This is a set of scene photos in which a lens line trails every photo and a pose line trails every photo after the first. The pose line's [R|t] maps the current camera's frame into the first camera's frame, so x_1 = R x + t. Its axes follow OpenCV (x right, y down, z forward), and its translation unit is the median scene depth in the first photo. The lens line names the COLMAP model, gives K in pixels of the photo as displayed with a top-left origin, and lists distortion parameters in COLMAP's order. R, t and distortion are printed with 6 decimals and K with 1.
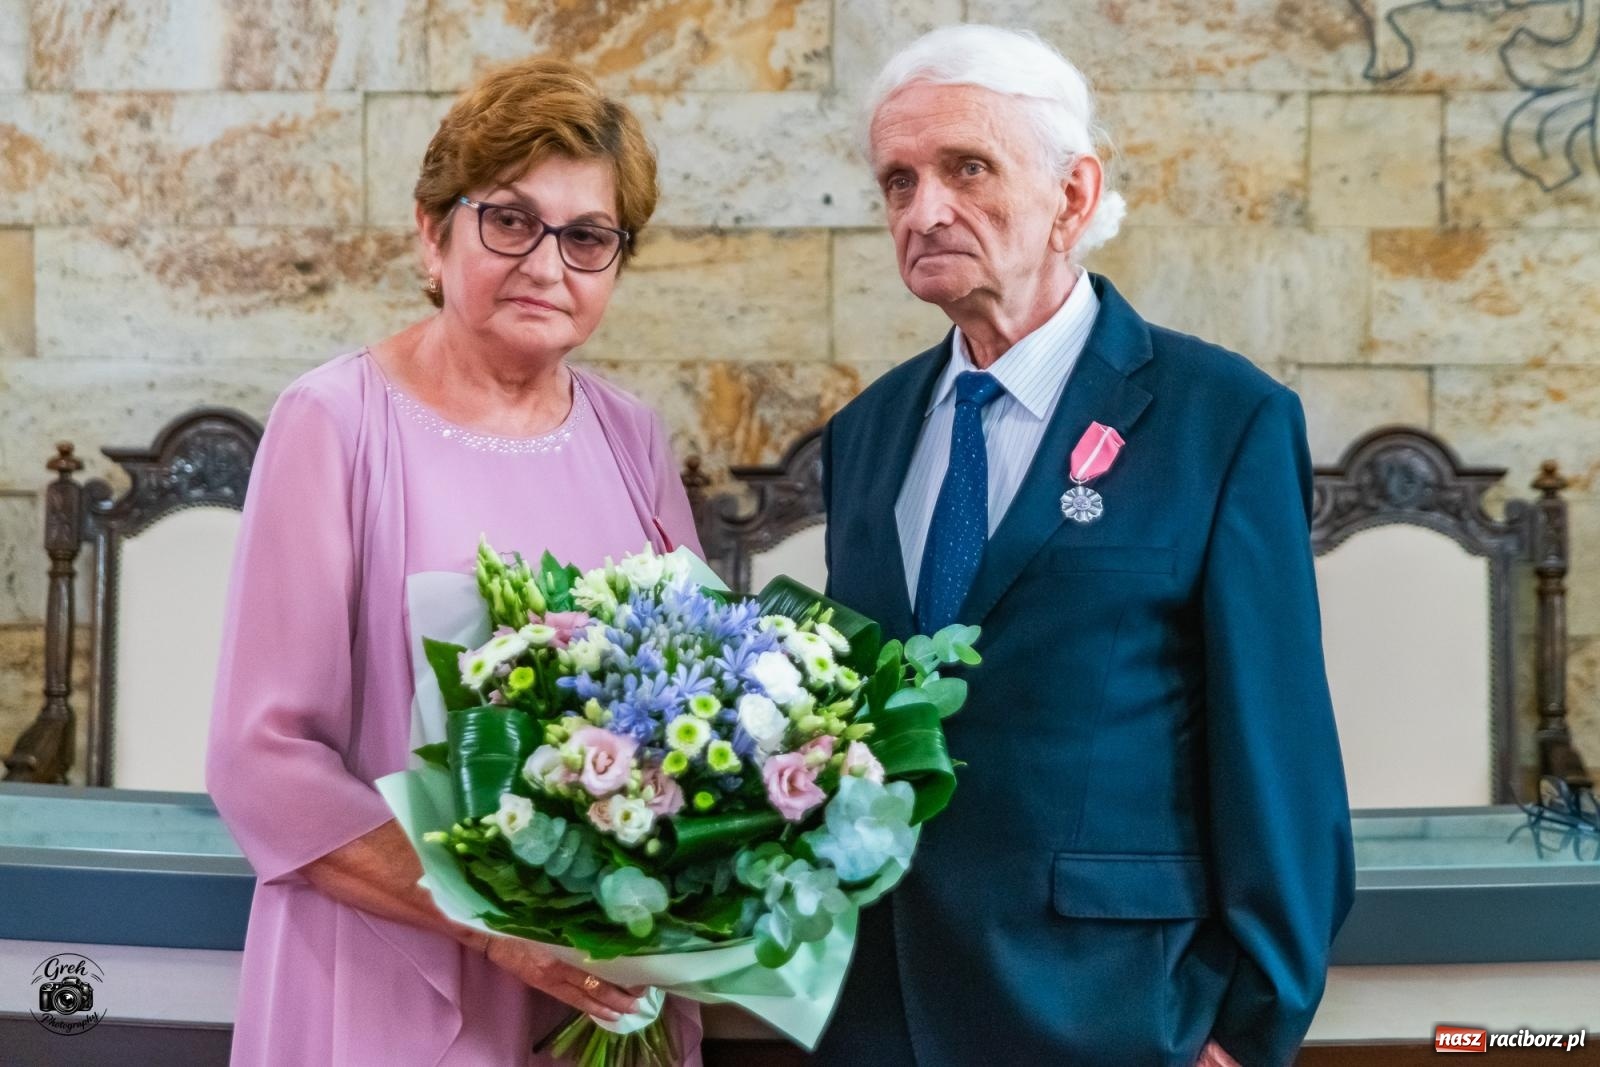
lens RADIAL K [[2998.5, 0, 828.9], [0, 2998.5, 500.2], [0, 0, 1]] dist [0.026115, -0.165855]
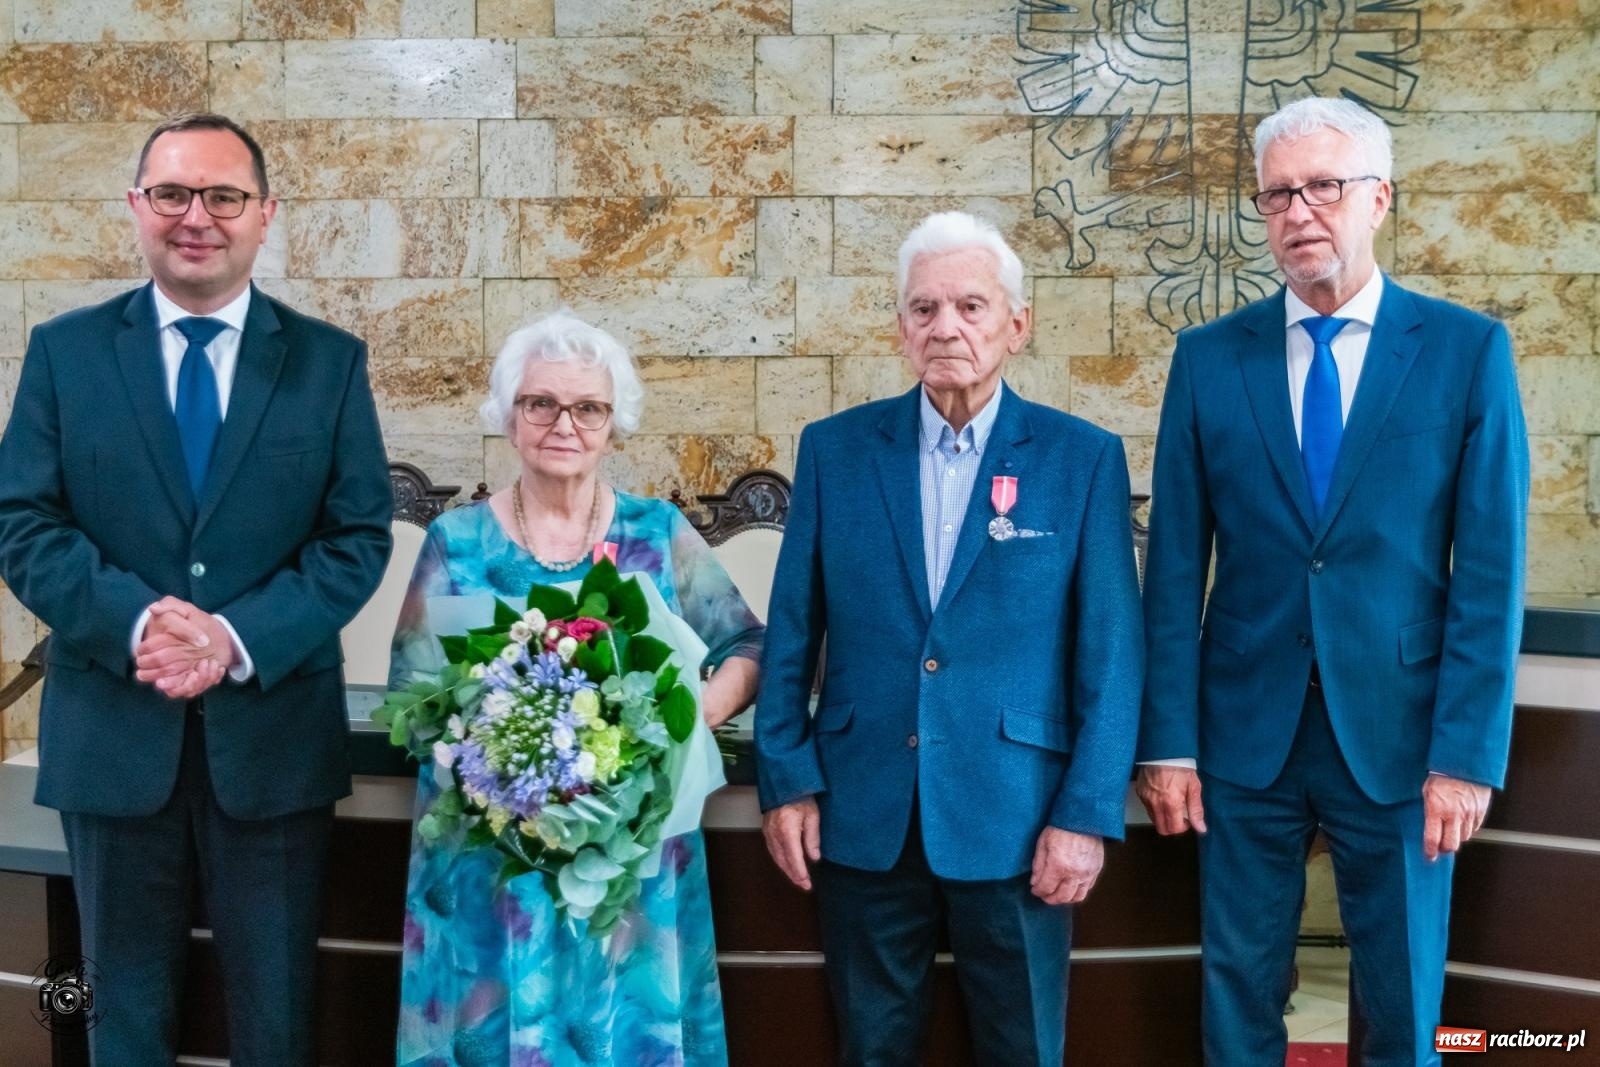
lens RADIAL K [[2661.8, 0, 800.0], [0, 2661.8, 533.5], [0, 0, 1]] dist [-0.057390, 0.101255]
pose [[0.999953, -0.003527, -0.009057, 0.039237], [0.003671, 0.999867, 0.015879, -0.013569], [0.008999, -0.015911, 0.999833, -0.518102]]
